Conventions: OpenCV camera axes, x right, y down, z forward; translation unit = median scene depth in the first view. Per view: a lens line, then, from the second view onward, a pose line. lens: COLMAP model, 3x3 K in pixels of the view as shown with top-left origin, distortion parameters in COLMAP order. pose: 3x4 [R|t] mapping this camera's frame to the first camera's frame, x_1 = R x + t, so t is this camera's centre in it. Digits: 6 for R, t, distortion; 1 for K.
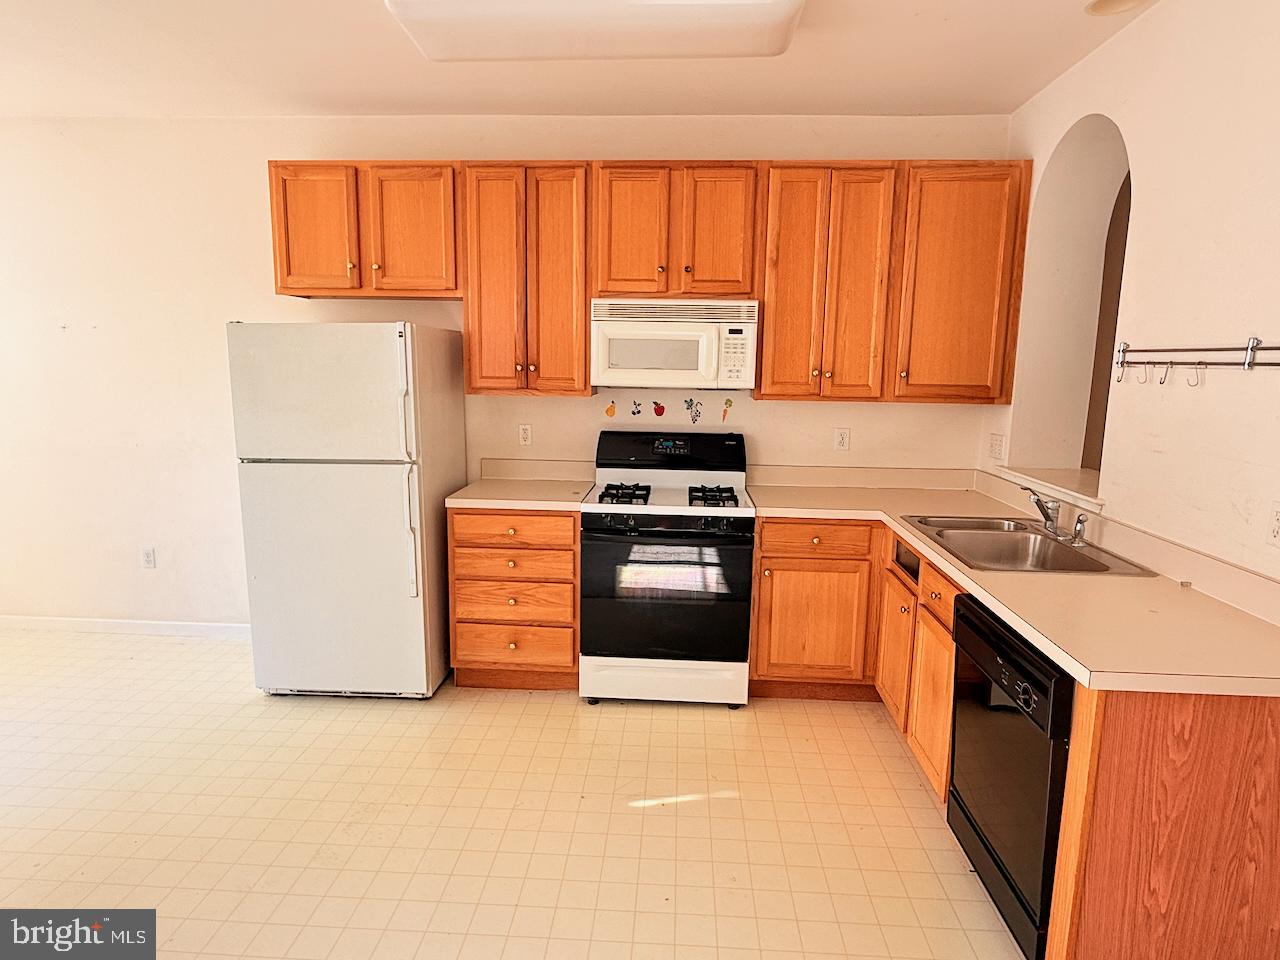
lens RADIAL K [[751.2, 0, 634.0], [0, 751.2, 482.2], [0, 0, 1]] dist [-0.006430, 0.003963]
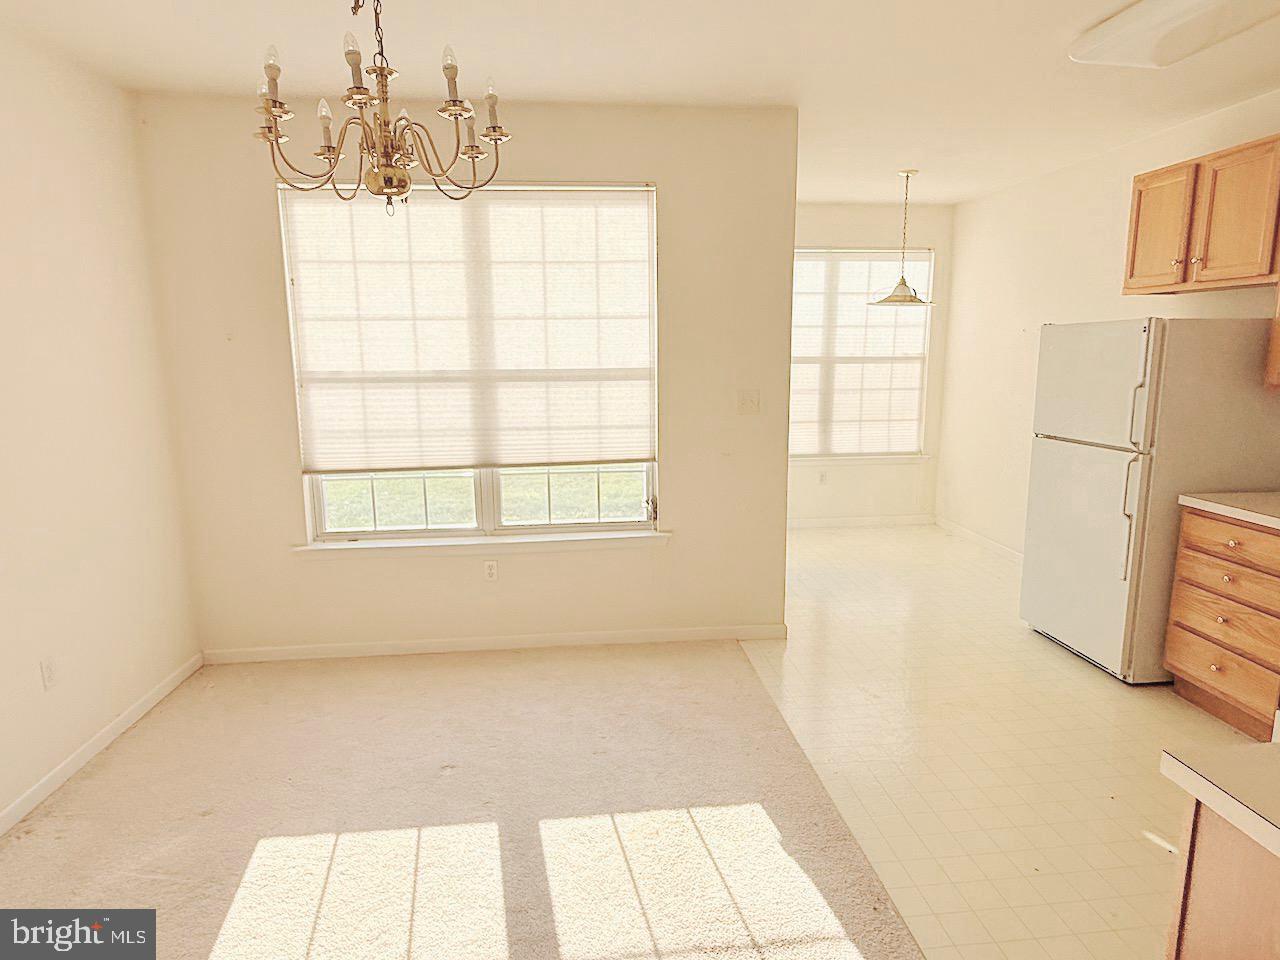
lens RADIAL K [[751.2, 0, 639.9], [0, 751.2, 481.4], [0, 0, 1]] dist [-0.006430, 0.003963]
pose [[0.158722, 0.157481, -0.974683, 0.578652], [-0.146785, 0.979990, 0.134436, -0.023165], [0.976351, 0.121730, 0.178662, 0.133641]]
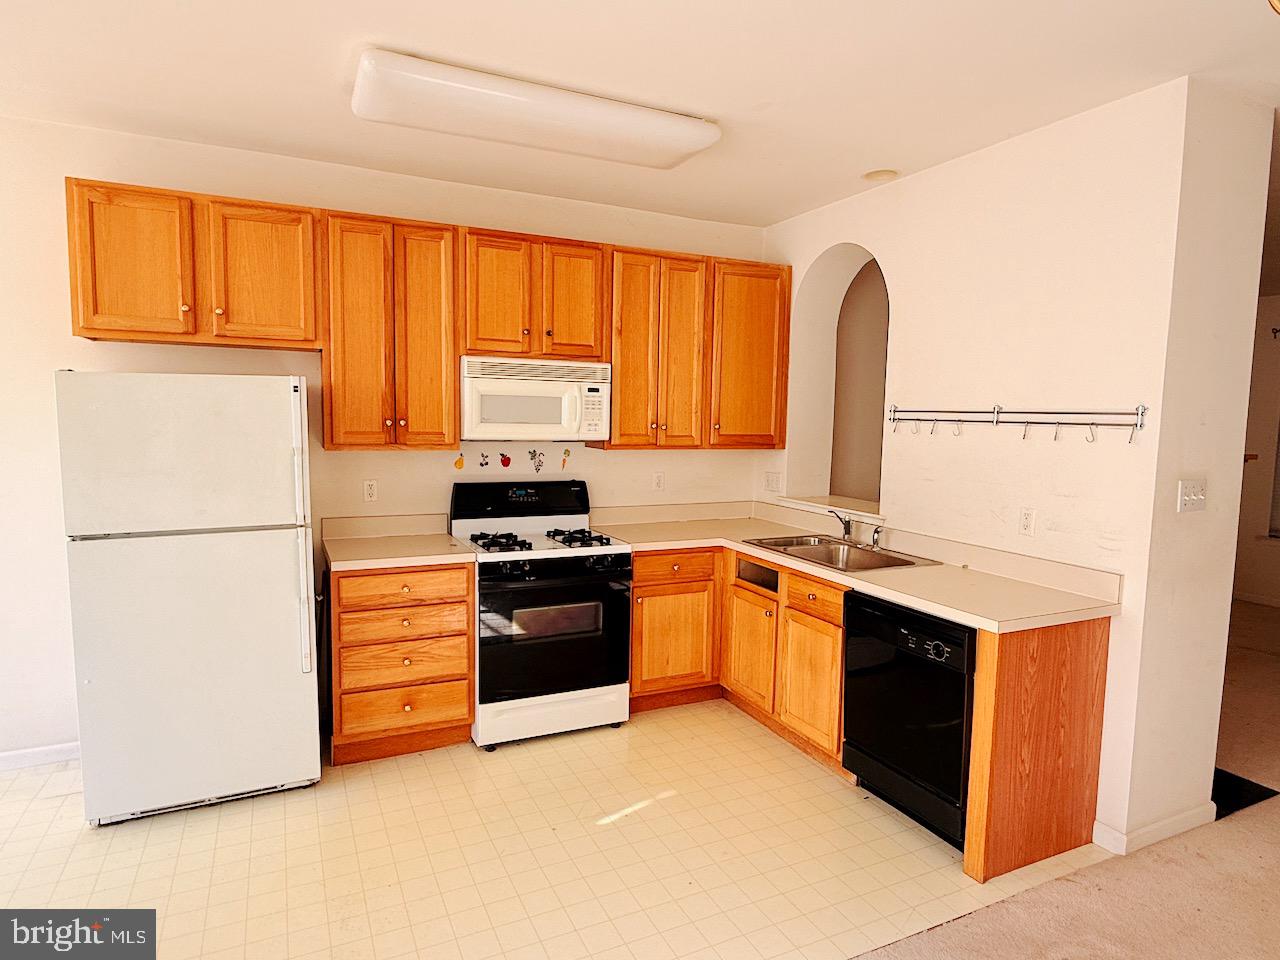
lens RADIAL K [[751.2, 0, 634.7], [0, 751.2, 485.2], [0, 0, 1]] dist [-0.006430, 0.003963]
pose [[0.874891, -0.044881, 0.482237, -0.361329], [0.071584, 0.996744, -0.037105, -0.011903], [-0.479001, 0.066983, 0.875255, -0.007542]]
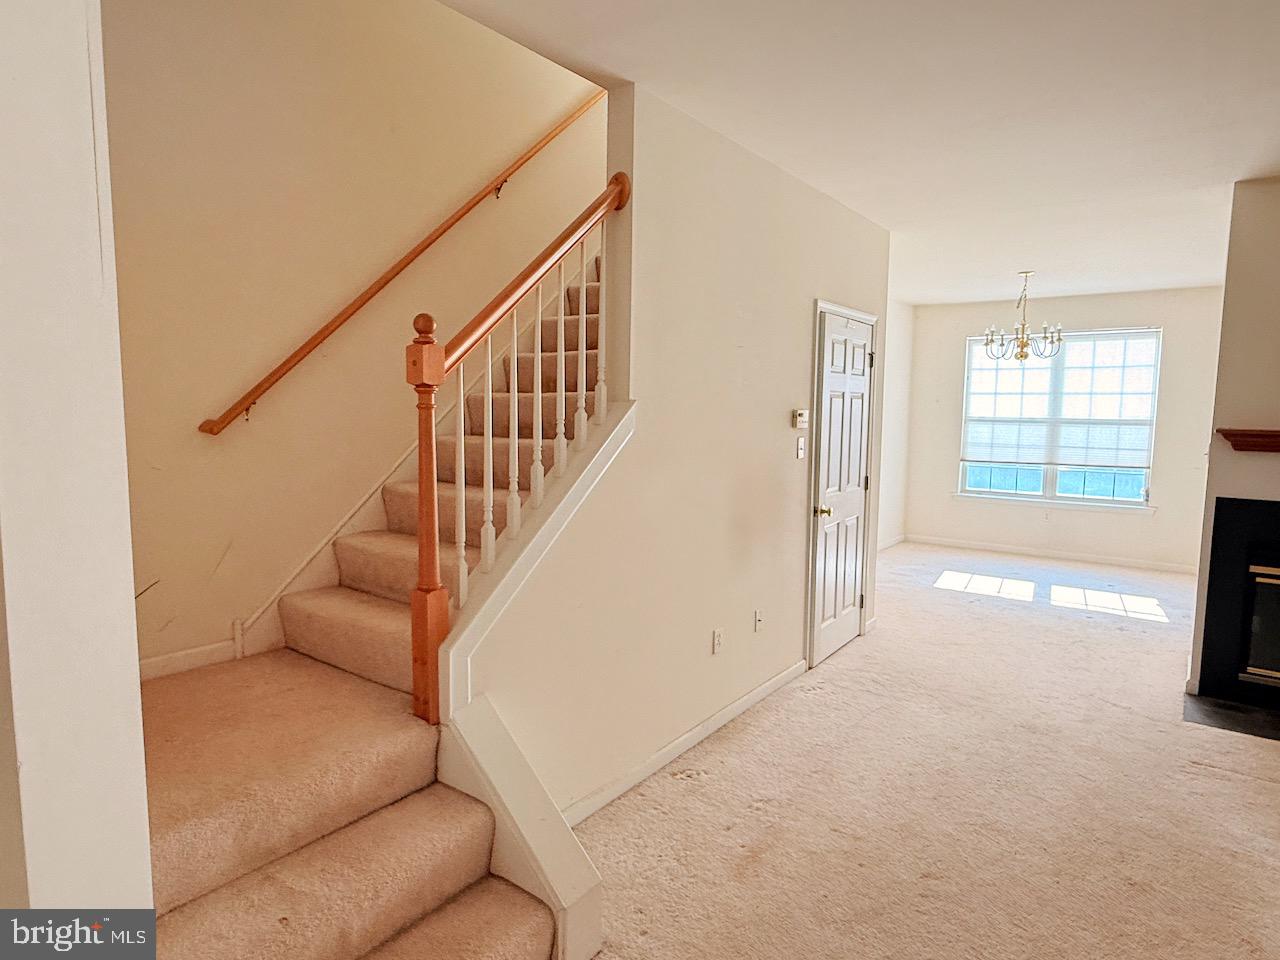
lens RADIAL K [[751.2, 0, 637.0], [0, 751.2, 482.1], [0, 0, 1]] dist [-0.006430, 0.003963]
pose [[-0.551935, 0.057676, -0.831890, 1.858244], [-0.155423, 0.973009, 0.170579, -0.006812], [0.819275, 0.223443, -0.528073, 0.271797]]
